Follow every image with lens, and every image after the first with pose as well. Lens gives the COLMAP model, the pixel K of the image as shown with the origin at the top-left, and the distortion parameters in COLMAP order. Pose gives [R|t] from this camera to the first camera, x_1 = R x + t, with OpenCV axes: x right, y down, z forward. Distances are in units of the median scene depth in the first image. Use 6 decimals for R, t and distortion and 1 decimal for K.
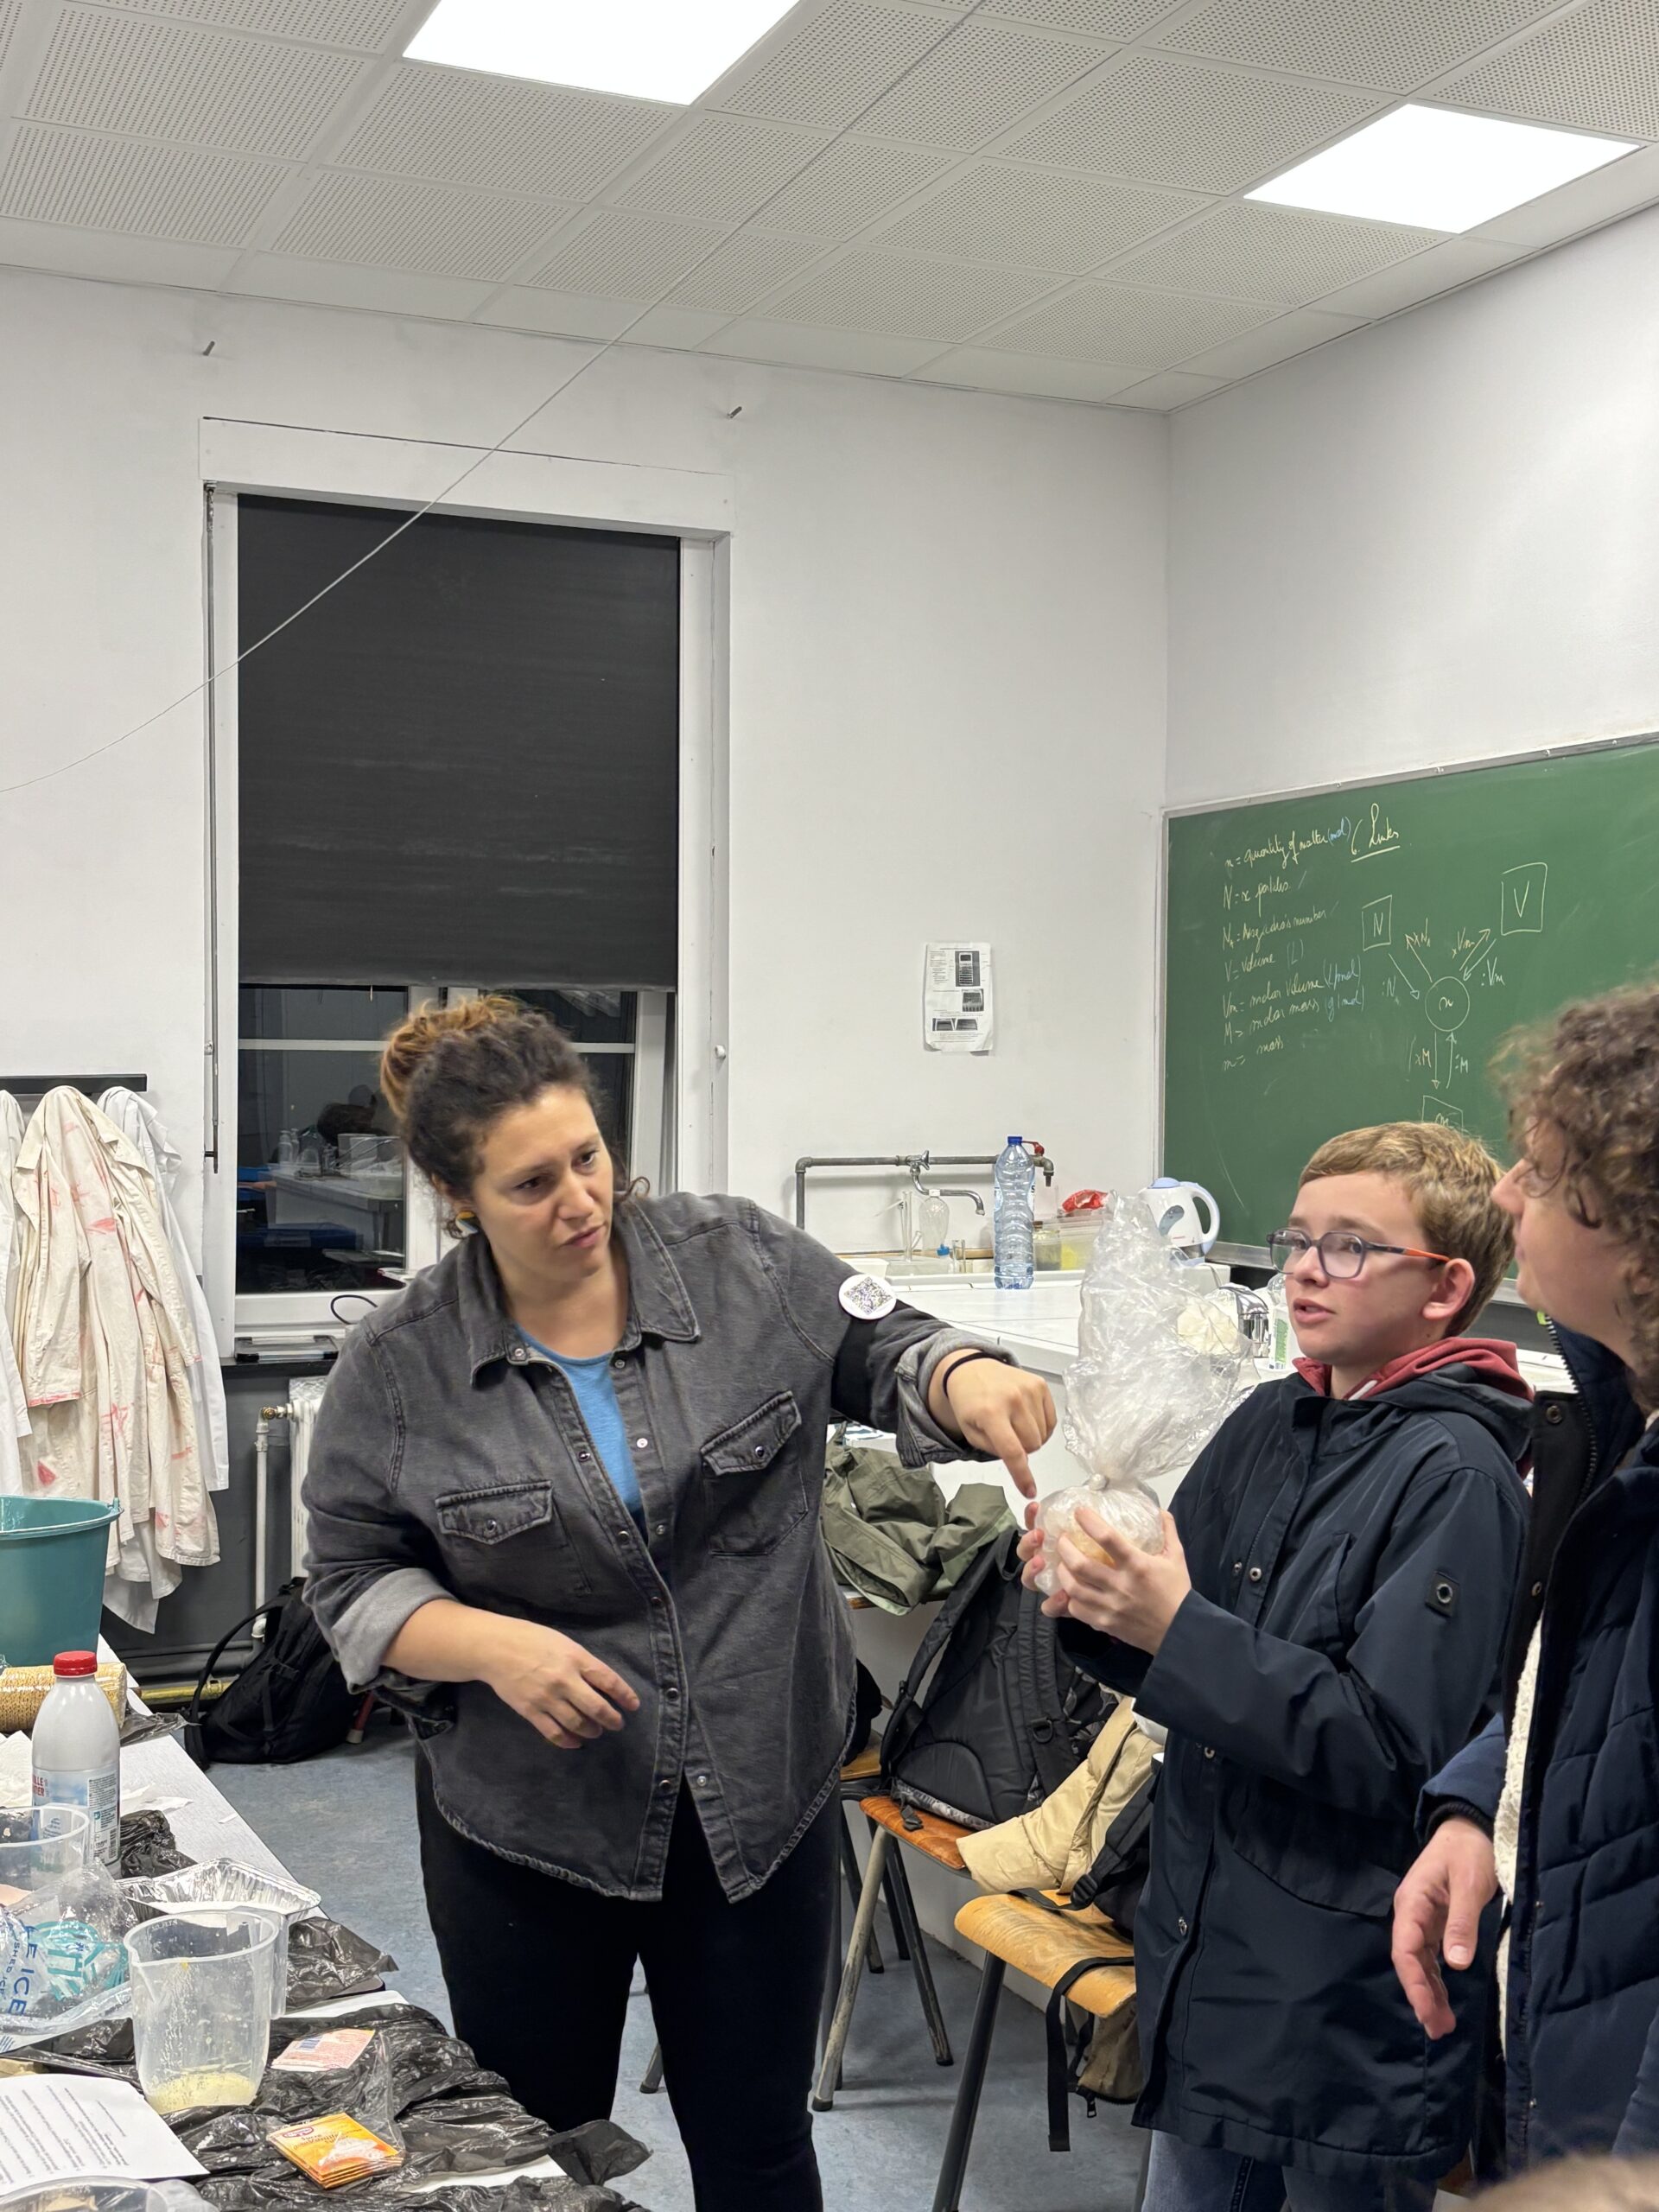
lens RADIAL K [[2526.1, 0, 829.5], [0, 2526.1, 1106.0], [0, 0, 1]] dist [0.142823, -0.379240]
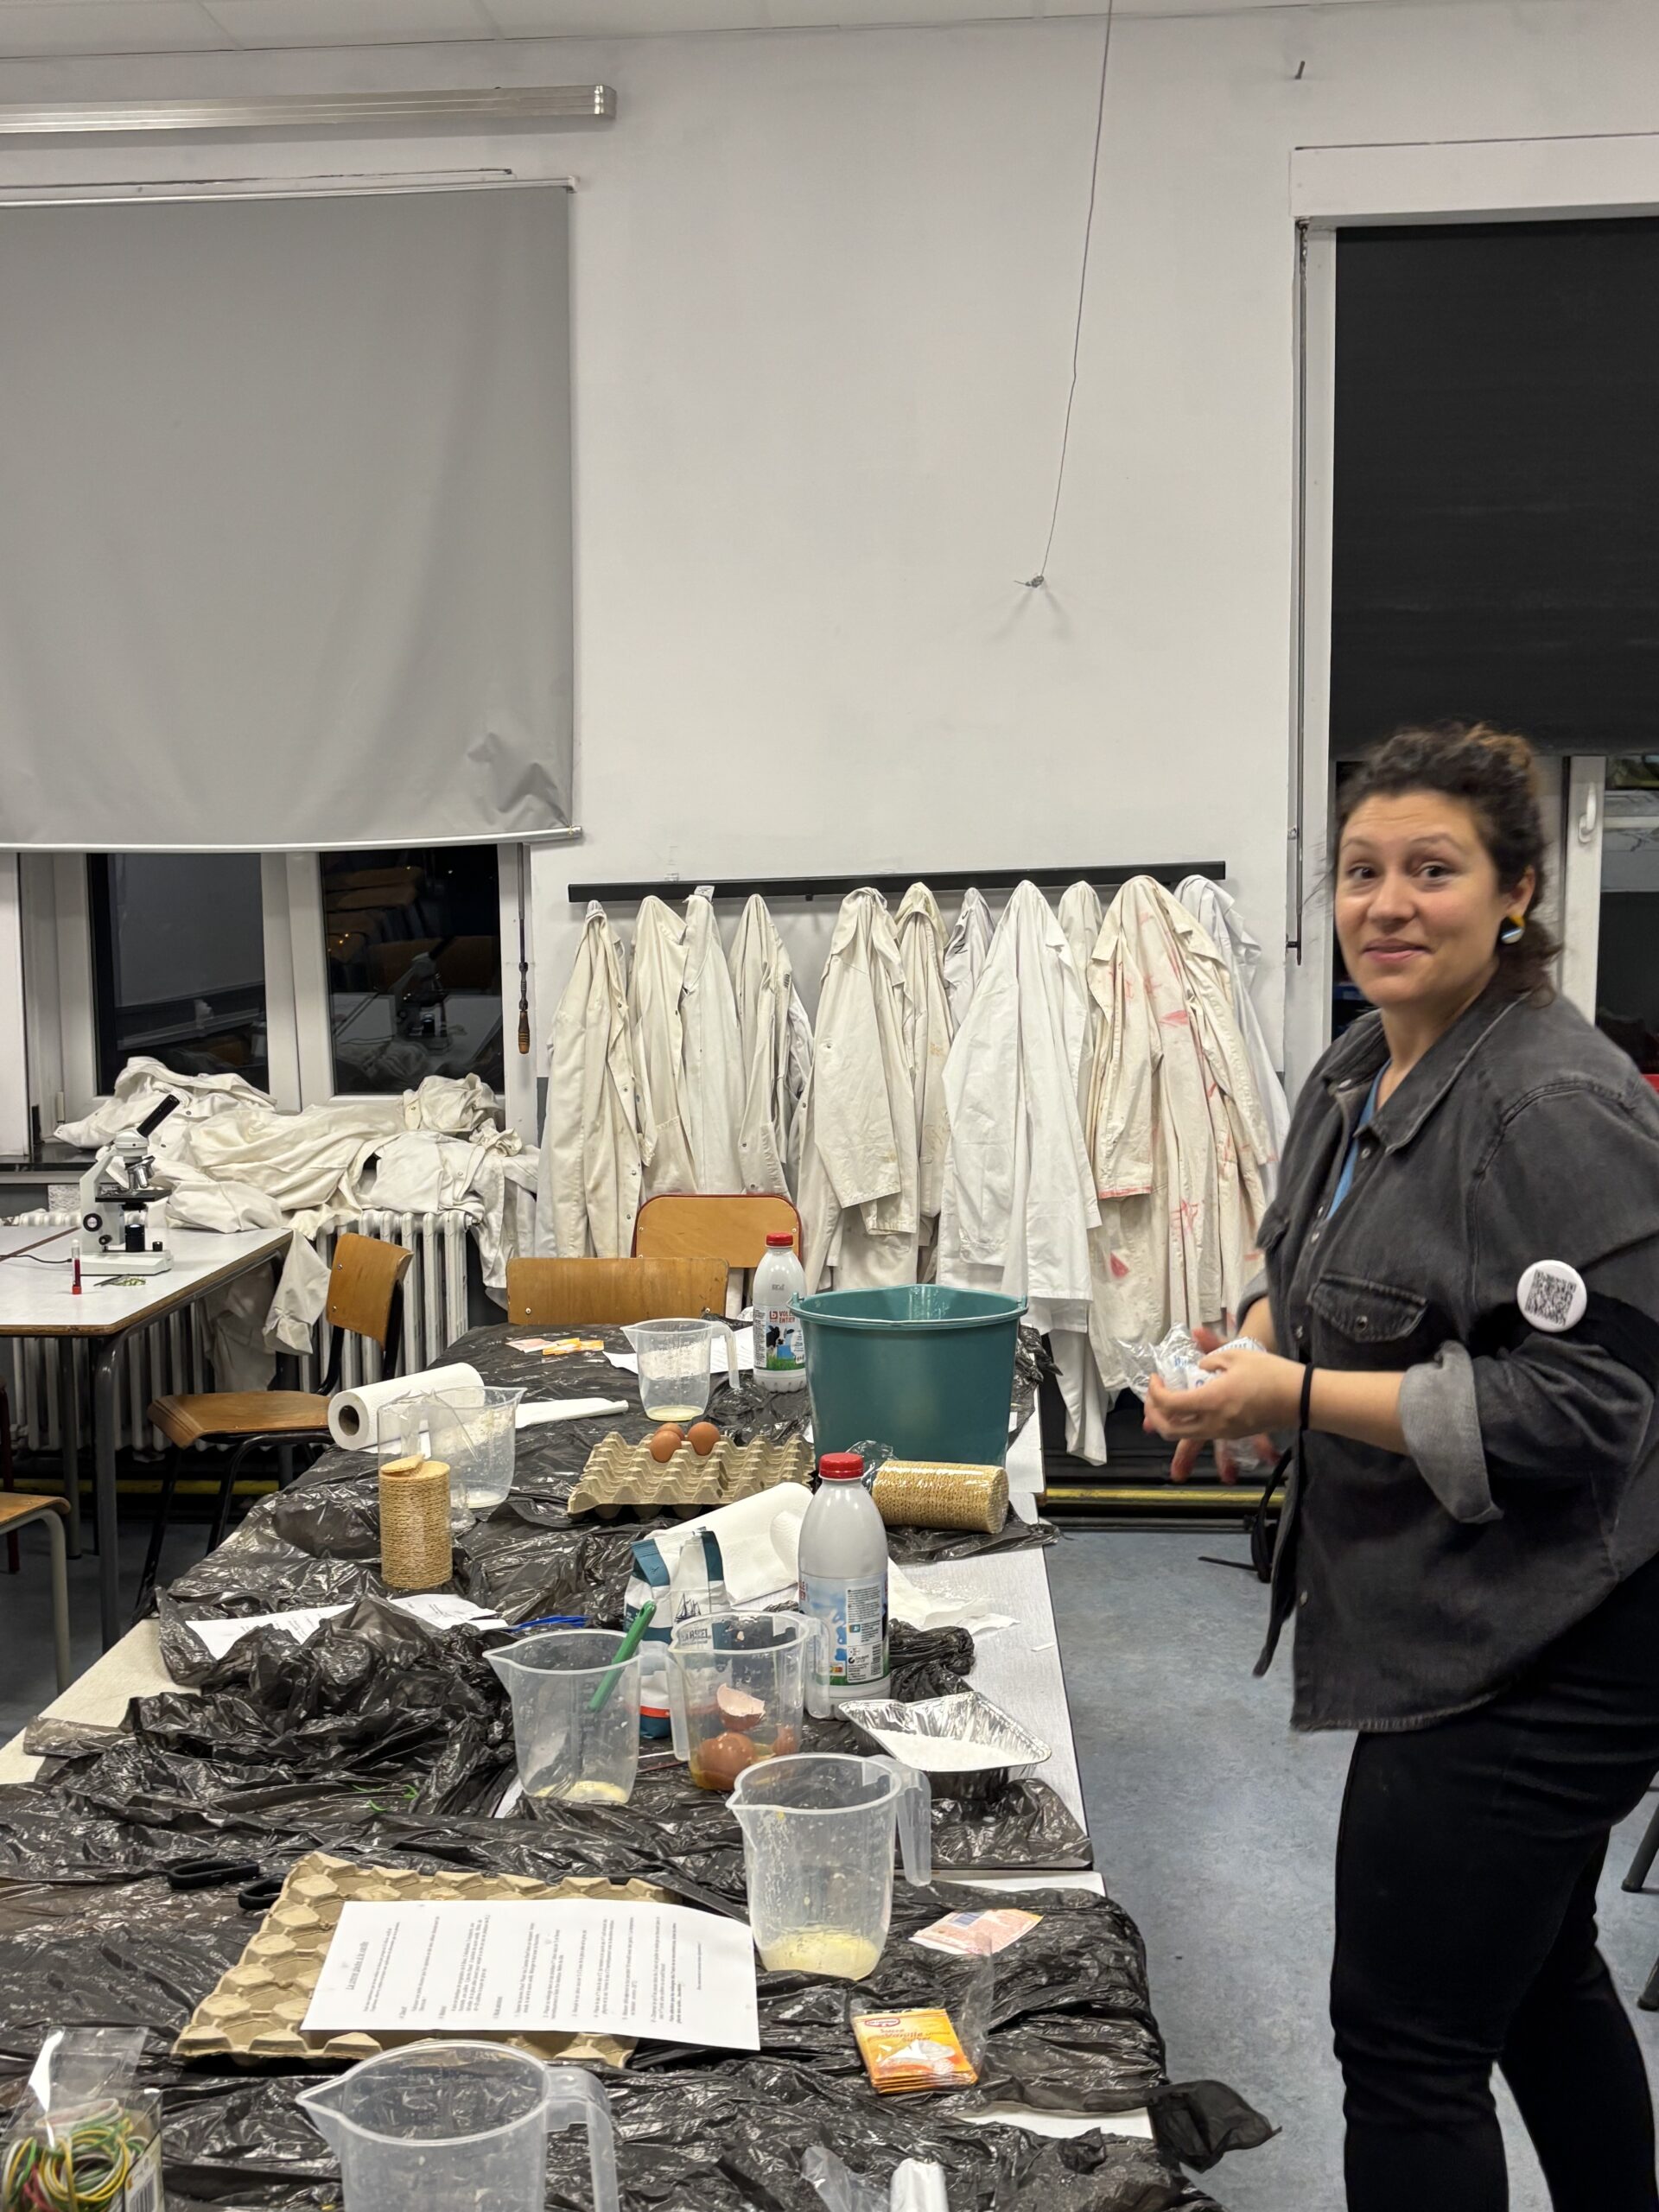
lens RADIAL K [[2526.1, 0, 829.5], [0, 2526.1, 1106.0], [0, 0, 1]] dist [0.142823, -0.379240]
pose [[0.871150, 0.026492, -0.490302, 0.077029], [0.012042, 0.997090, 0.075271, 0.005779], [0.490869, -0.071476, 0.868296, 0.090162]]
